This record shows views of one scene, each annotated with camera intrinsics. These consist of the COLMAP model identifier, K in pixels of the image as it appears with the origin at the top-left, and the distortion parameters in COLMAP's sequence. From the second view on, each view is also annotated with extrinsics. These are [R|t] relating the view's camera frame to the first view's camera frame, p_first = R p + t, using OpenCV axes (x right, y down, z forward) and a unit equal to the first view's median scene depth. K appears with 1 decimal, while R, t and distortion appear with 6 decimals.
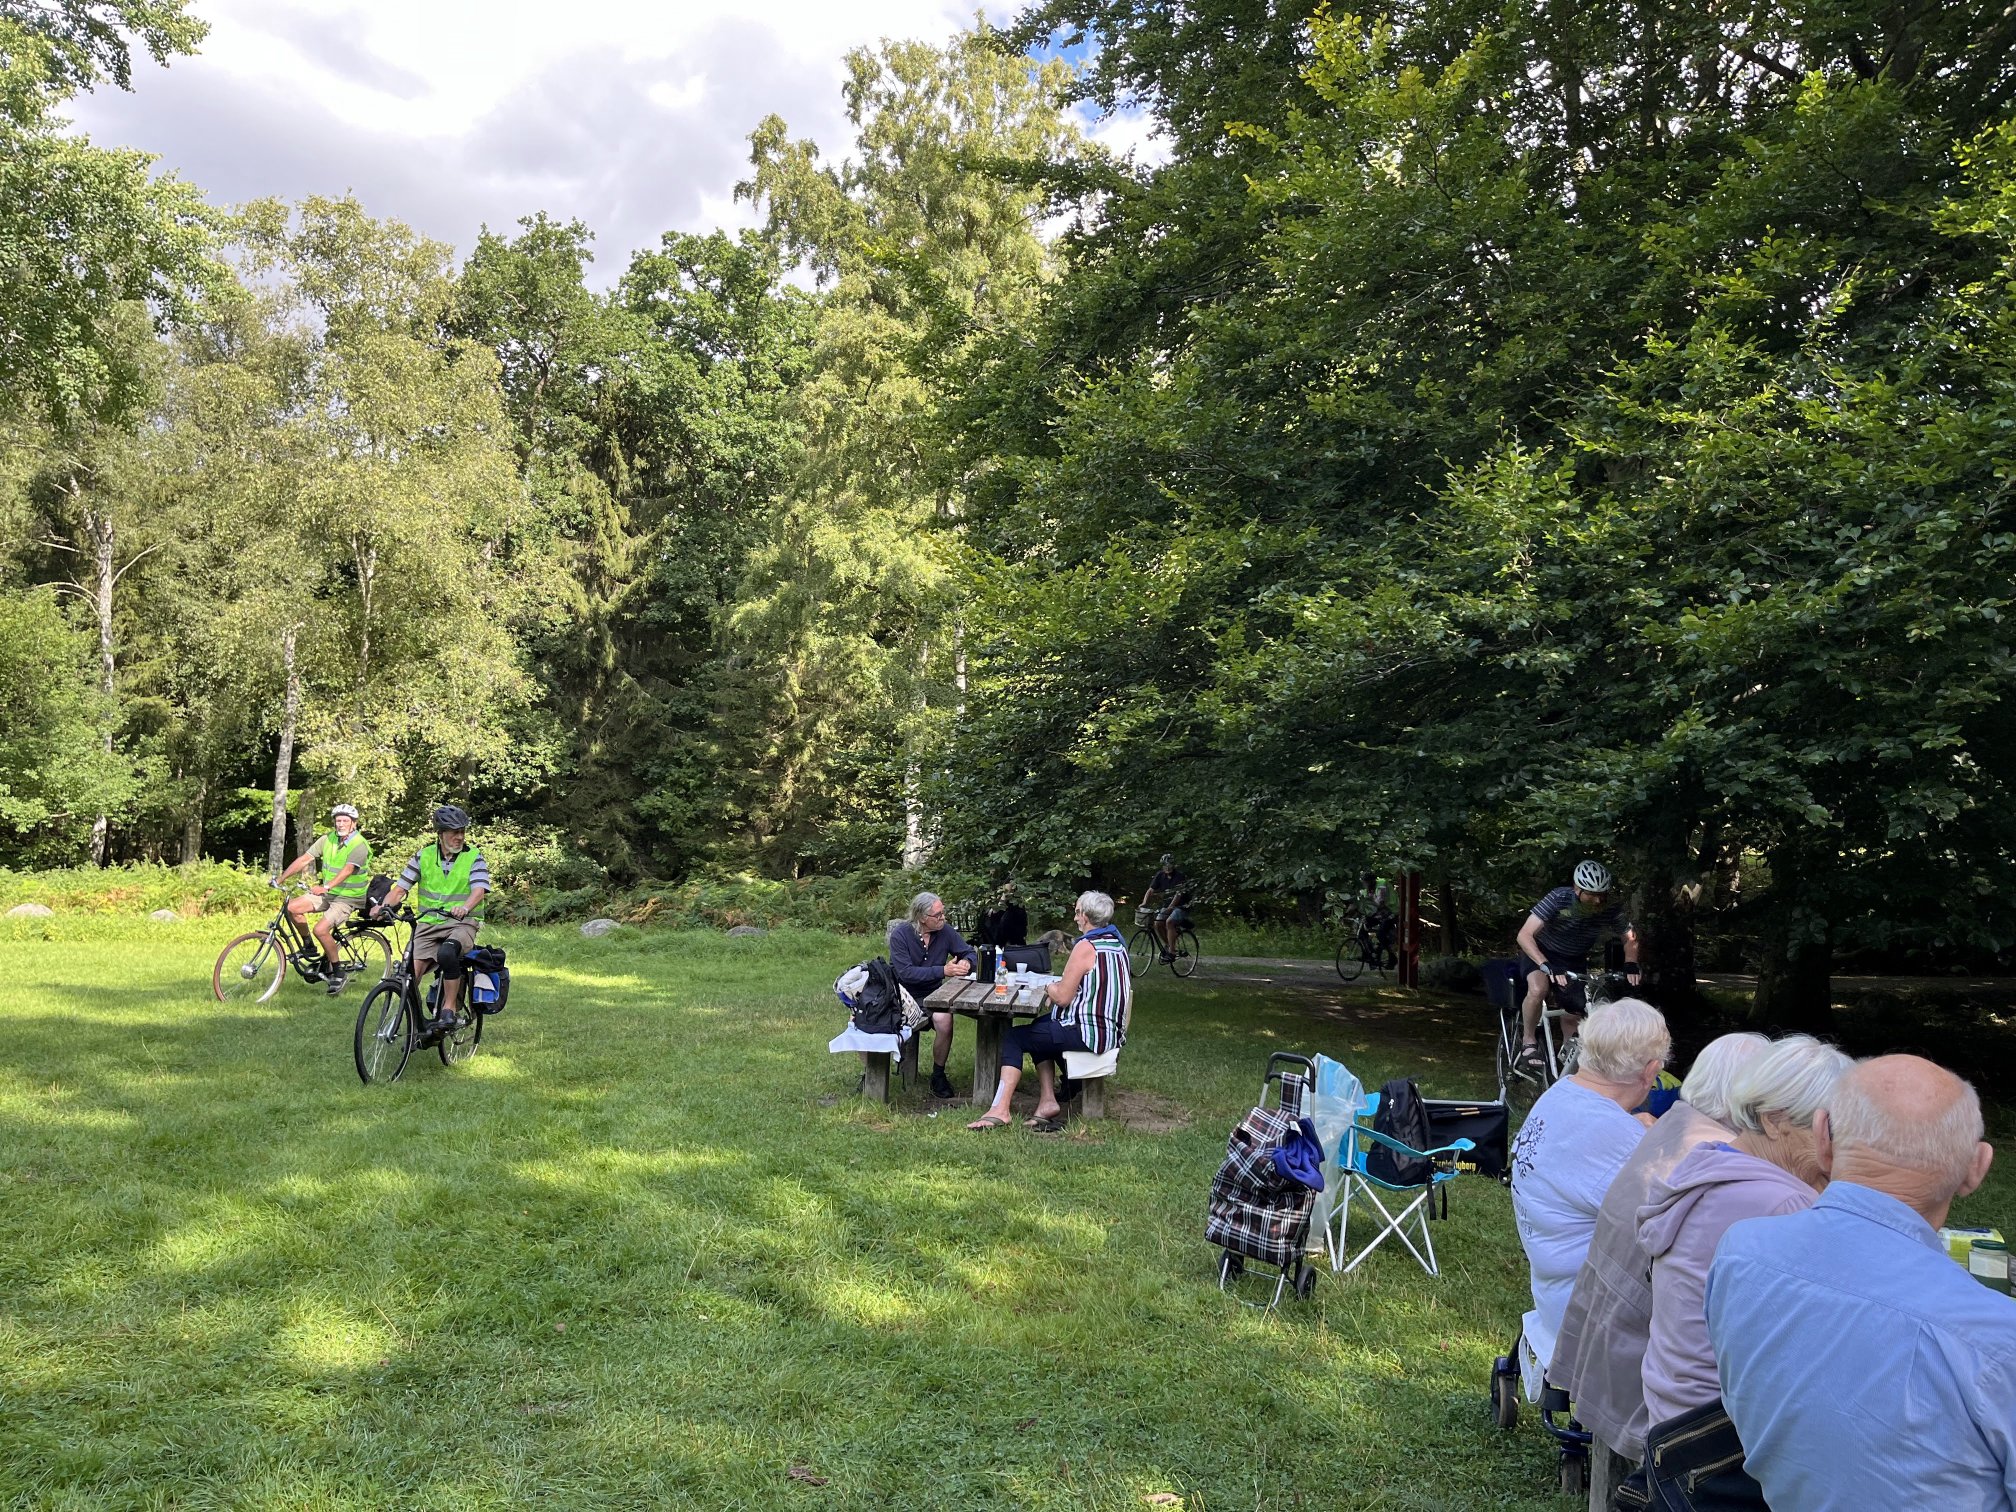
lens RADIAL K [[1506.3, 0, 990.0], [0, 1506.3, 762.9], [0, 0, 1]] dist [0.074589, -0.094618]
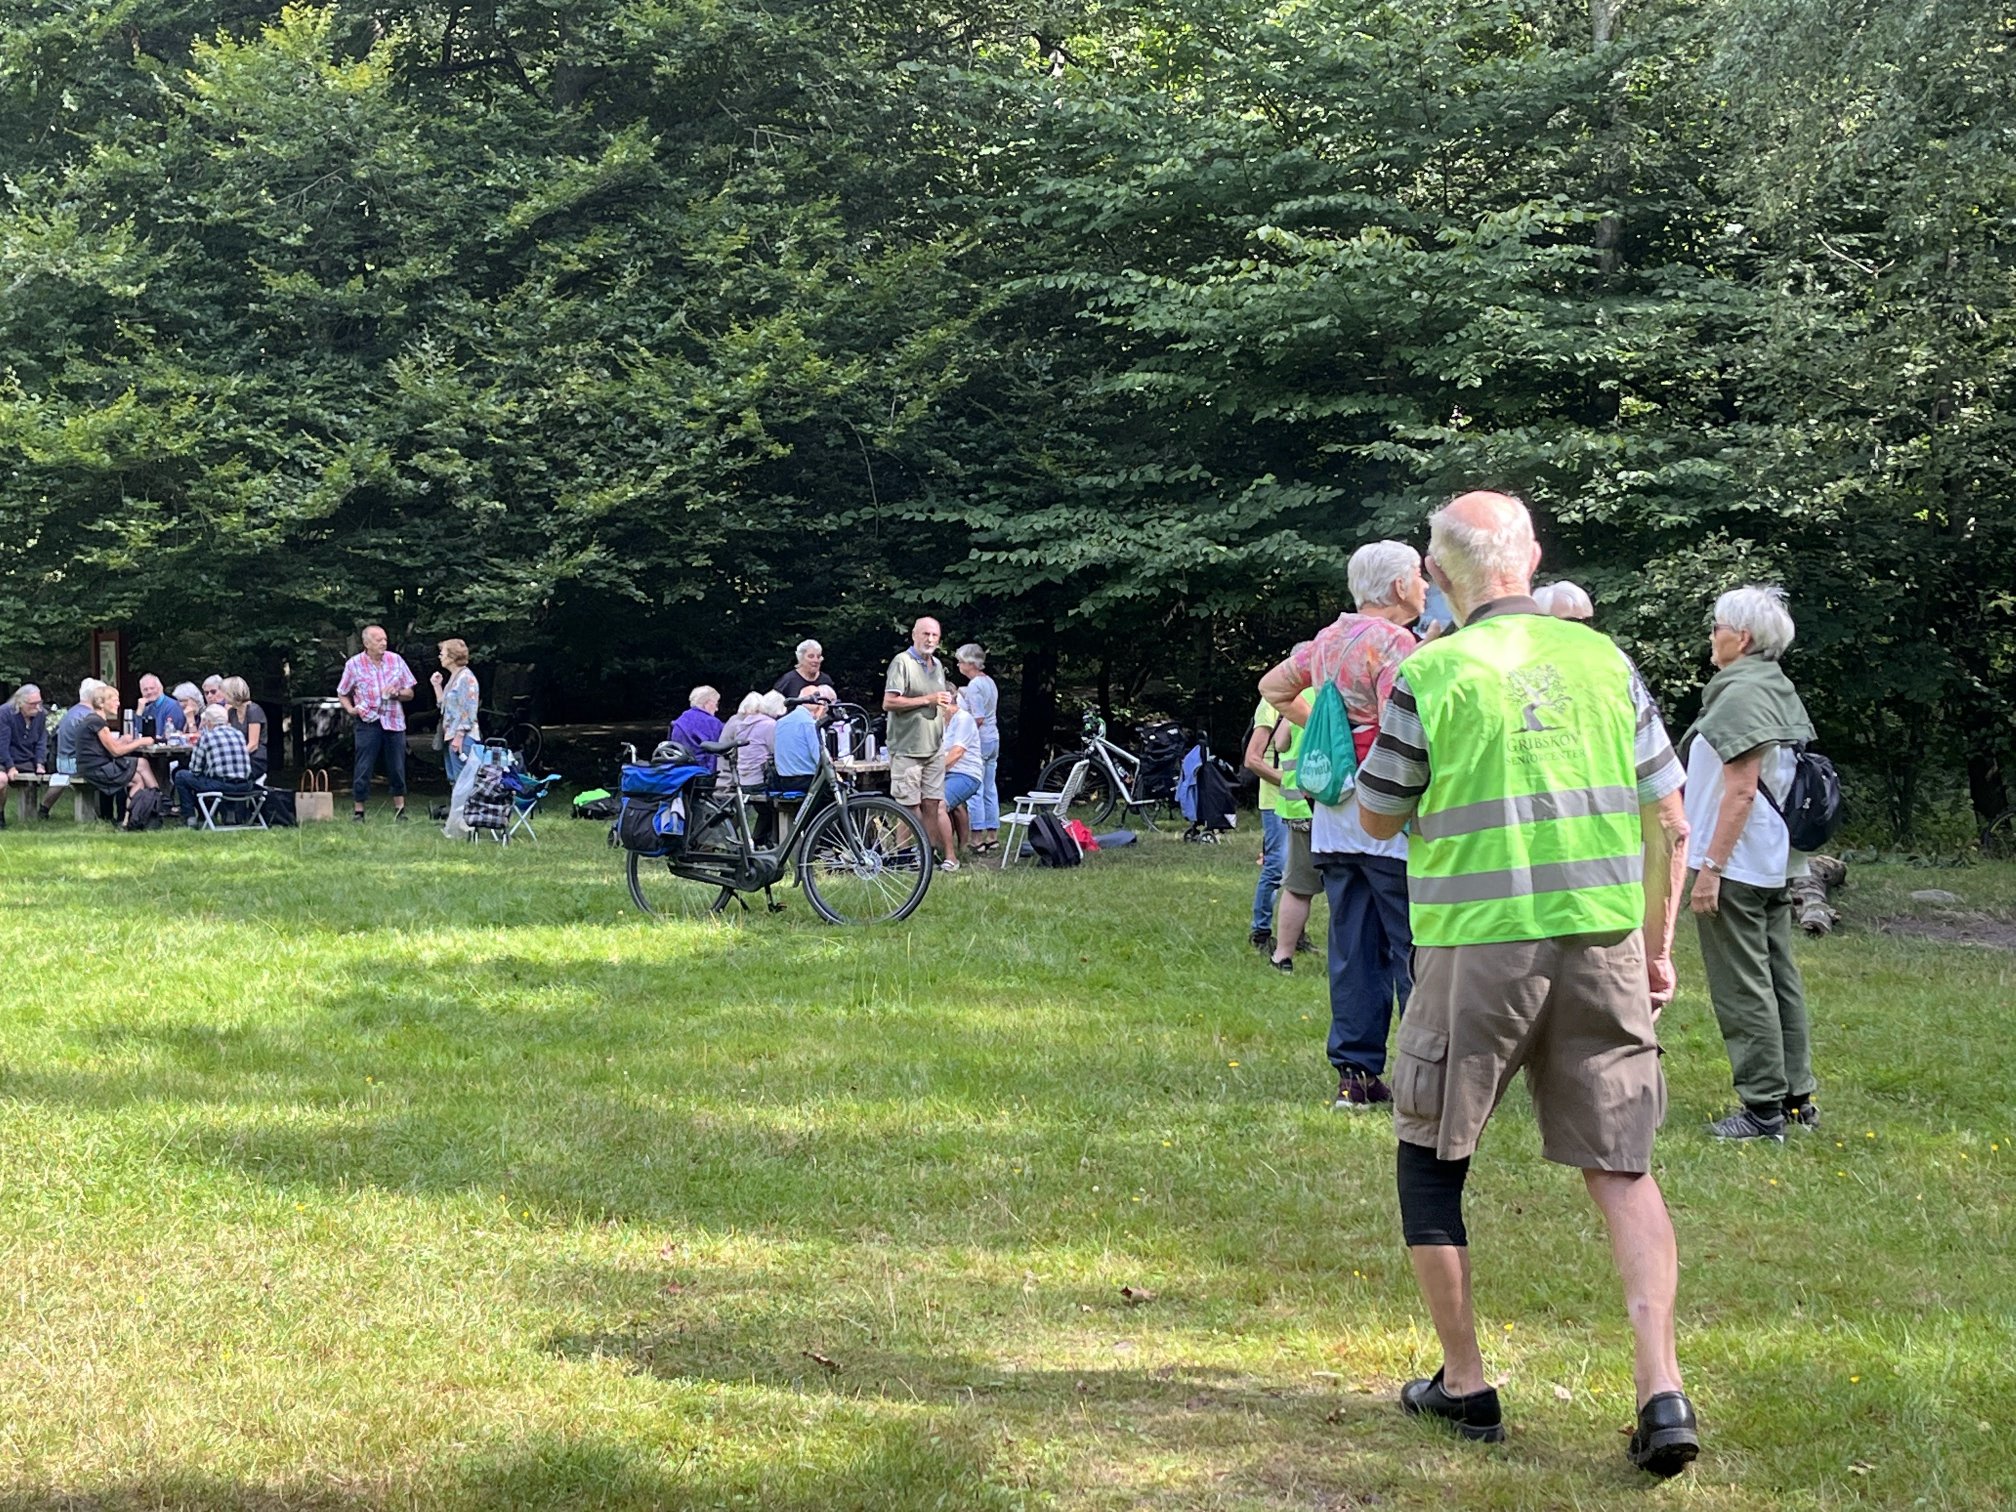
lens RADIAL K [[2917.0, 0, 1009.9], [0, 2917.0, 746.0], [0, 0, 1]] dist [0.061009, 0.000000]
pose [[0.677310, -0.075848, 0.731777, -1.852469], [-0.022776, 0.992033, 0.123904, -0.251447], [-0.735345, -0.100589, 0.670186, -1.810166]]
